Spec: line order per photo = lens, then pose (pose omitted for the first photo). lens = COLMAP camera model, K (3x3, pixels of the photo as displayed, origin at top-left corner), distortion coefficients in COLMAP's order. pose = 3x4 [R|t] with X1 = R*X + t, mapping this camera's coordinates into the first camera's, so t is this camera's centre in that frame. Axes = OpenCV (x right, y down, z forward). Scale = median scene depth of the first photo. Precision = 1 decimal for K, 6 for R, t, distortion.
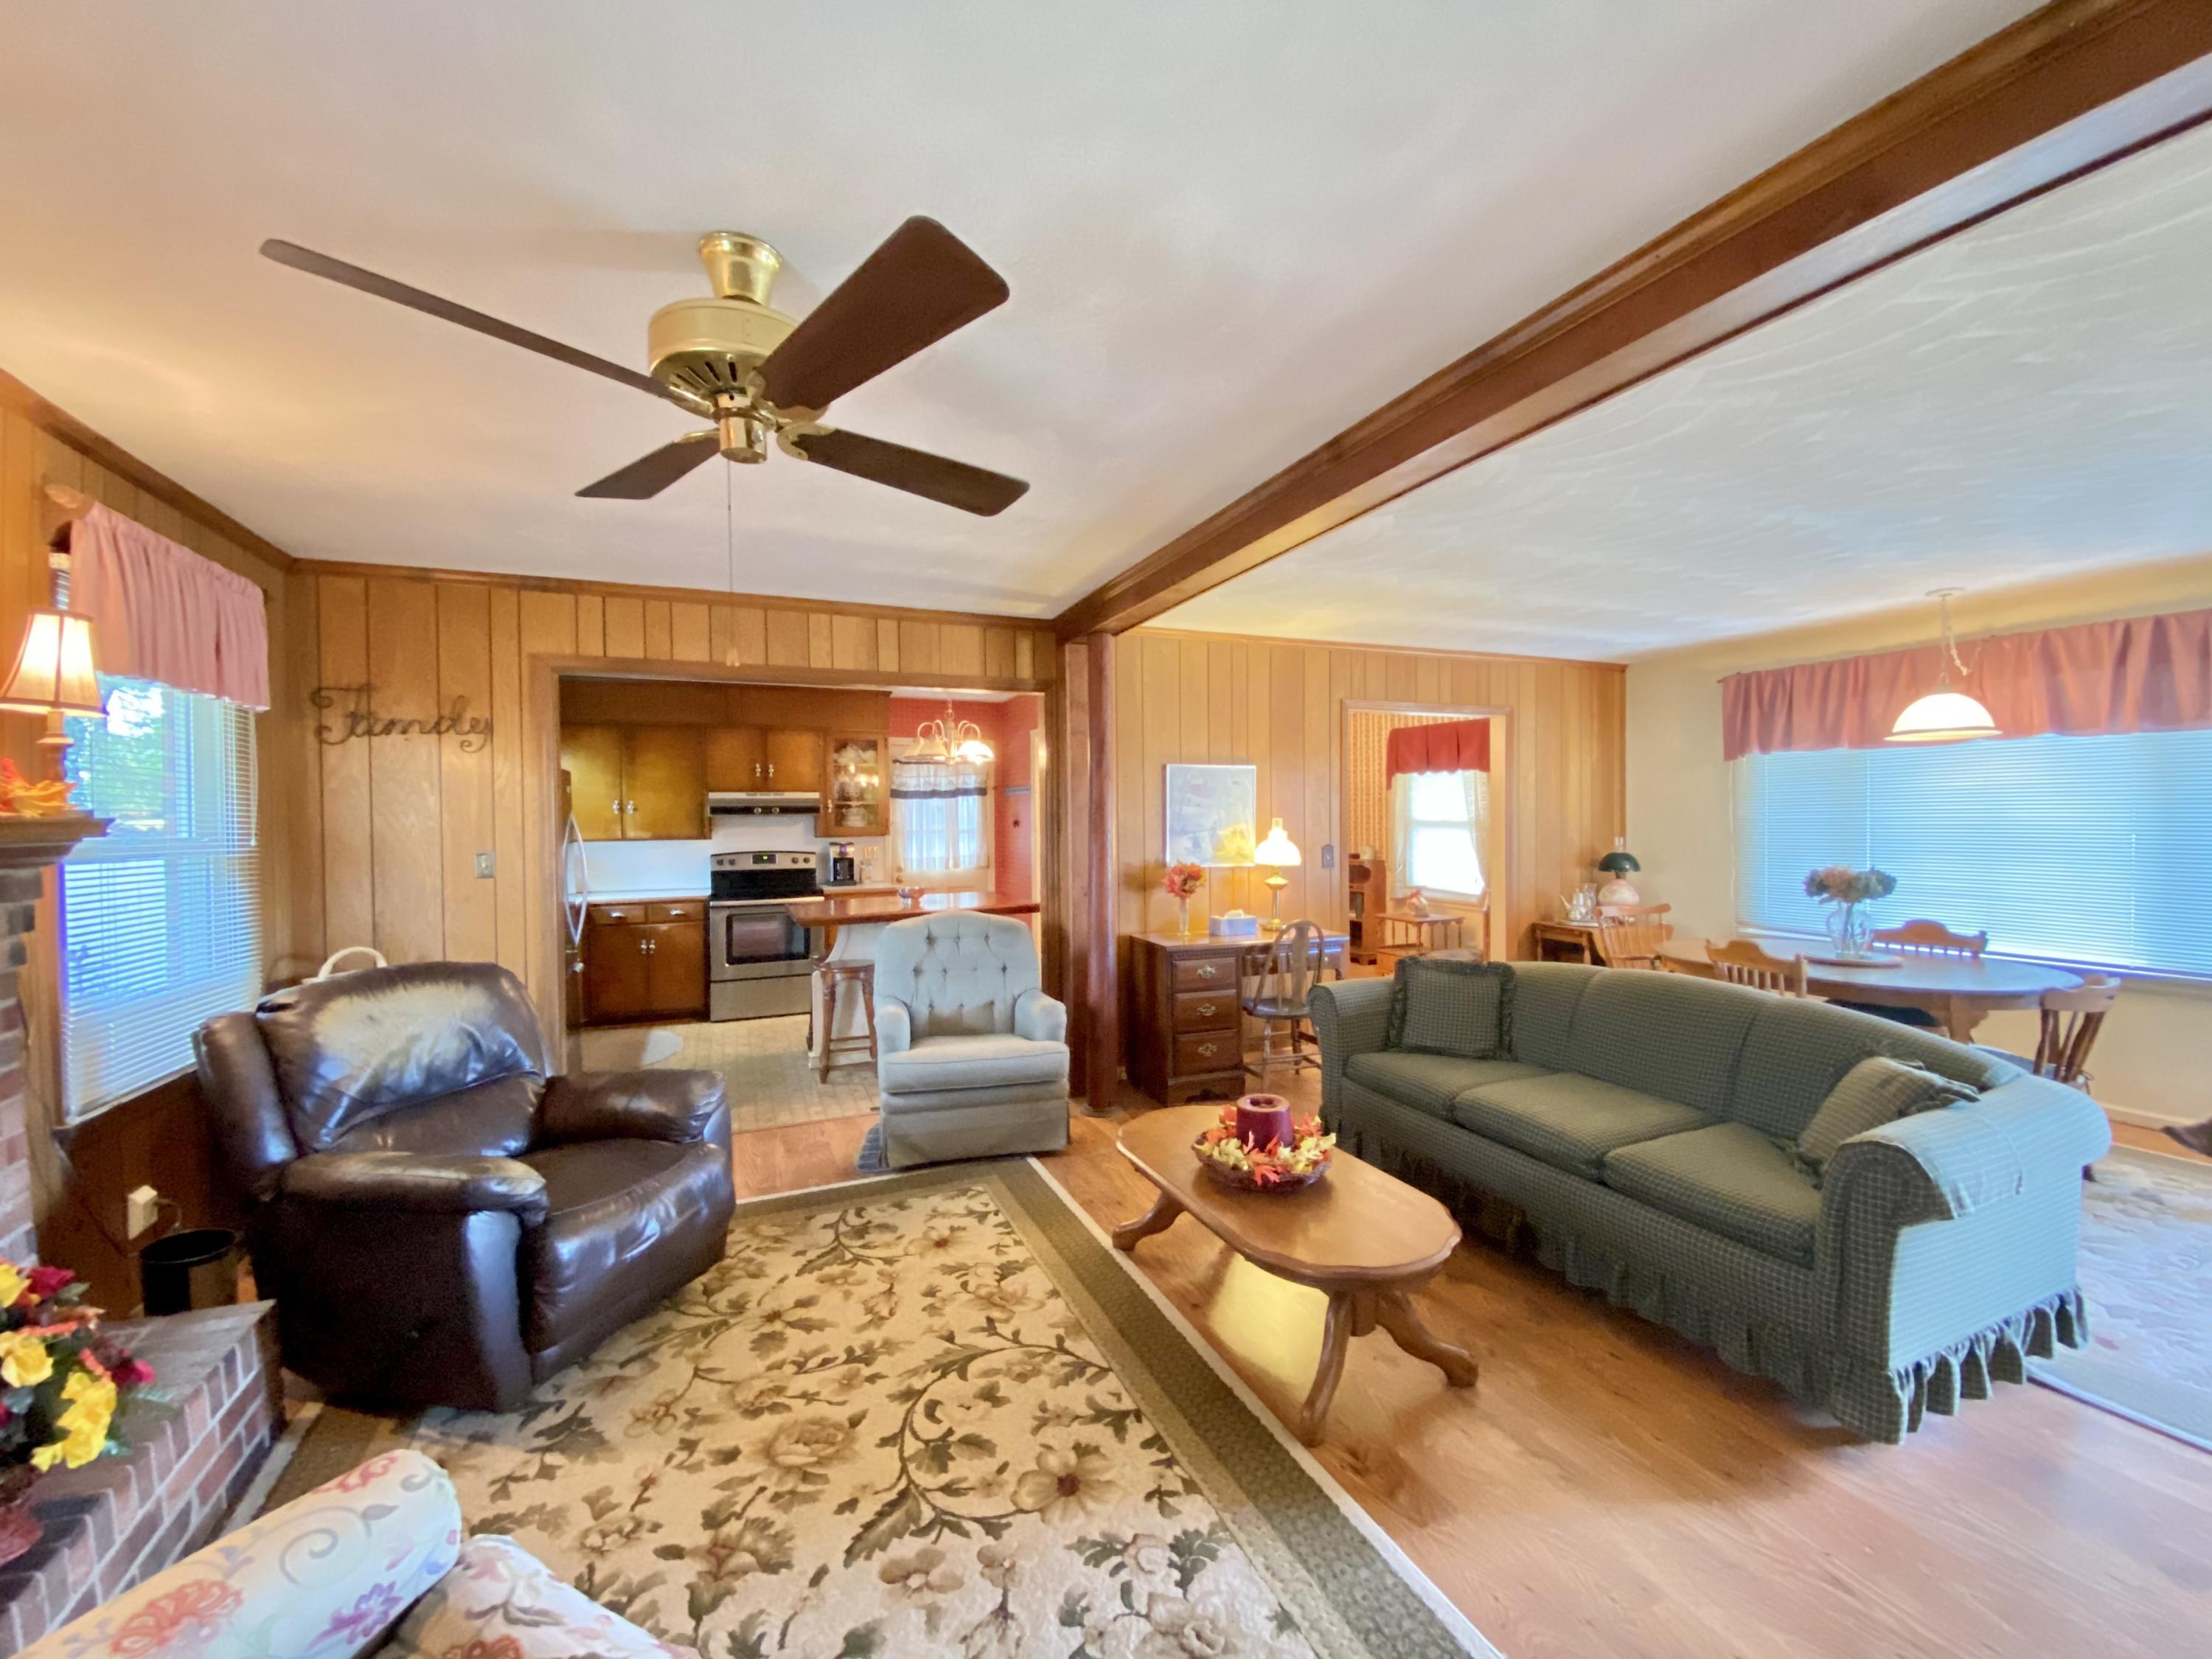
lens RADIAL K [[893.0, 0, 1100.4], [0, 893.0, 837.4], [0, 0, 1]] dist [-0.001806, -0.000097]
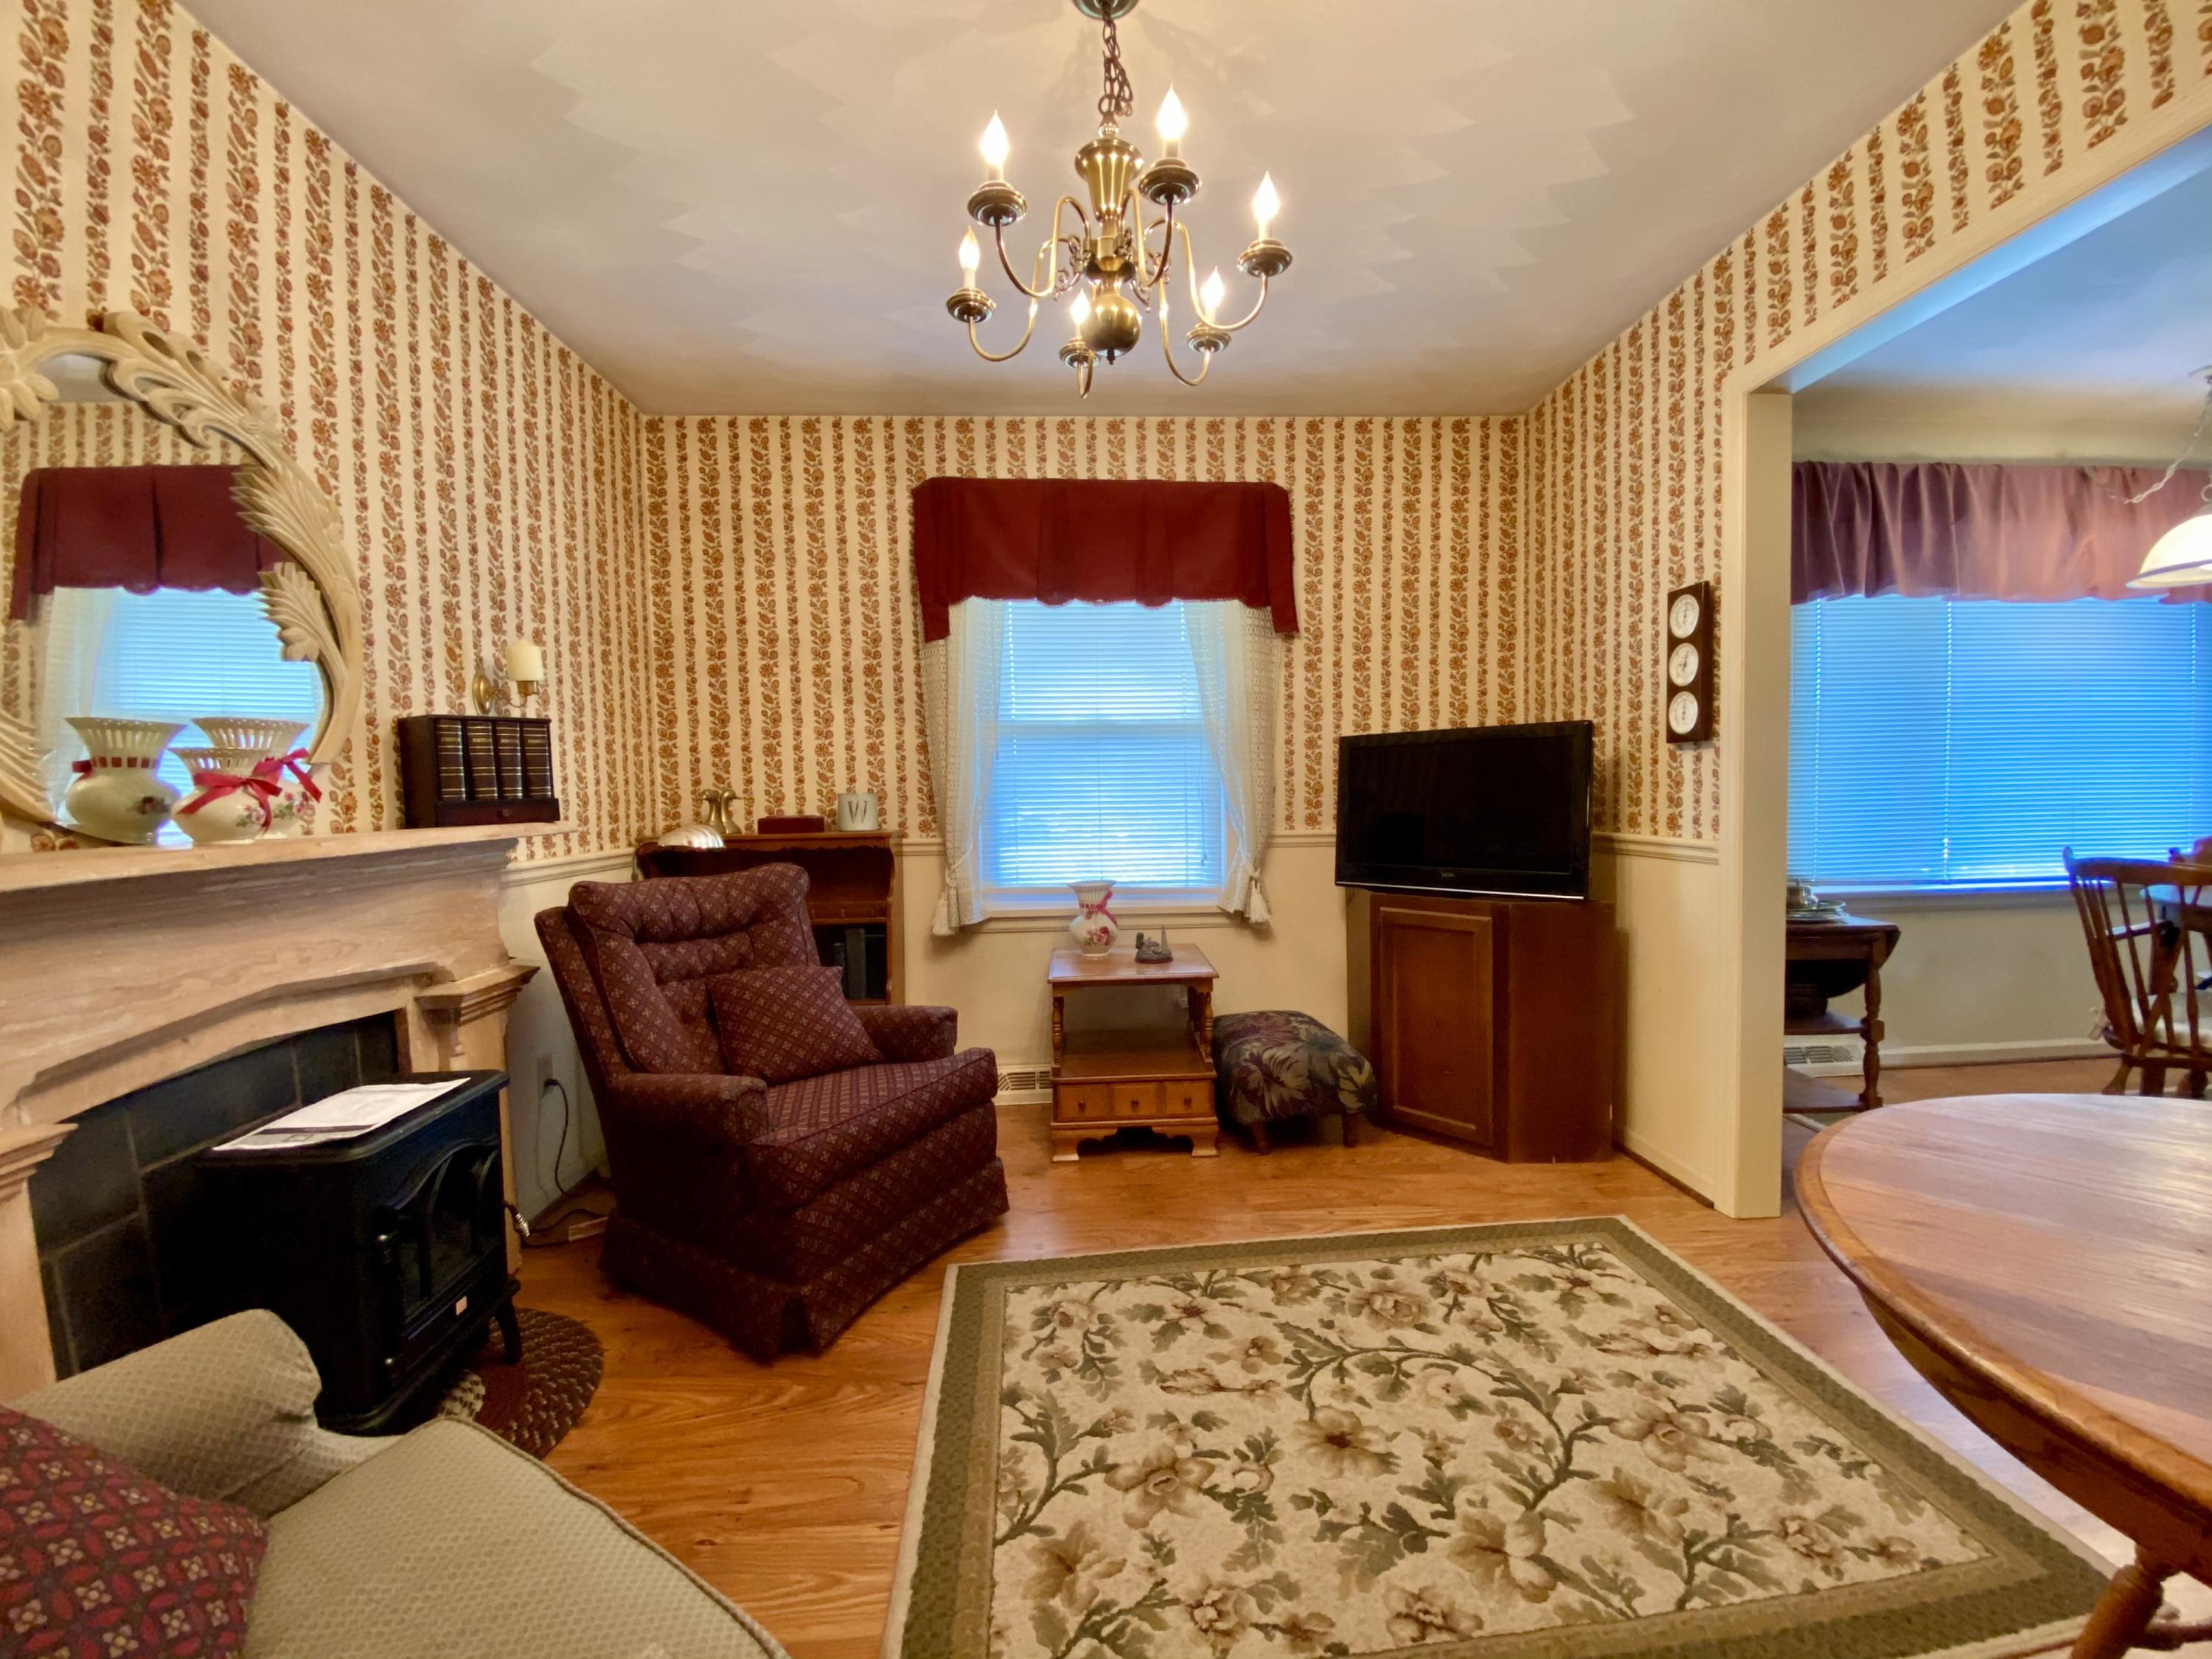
lens RADIAL K [[893.0, 0, 1106.8], [0, 893.0, 830.5], [0, 0, 1]] dist [-0.001806, -0.000097]
pose [[-0.315773, 0.048686, -0.947585, 0.921456], [0.011180, 0.998804, 0.047592, -0.067055], [0.948769, 0.004434, -0.315939, 0.937325]]
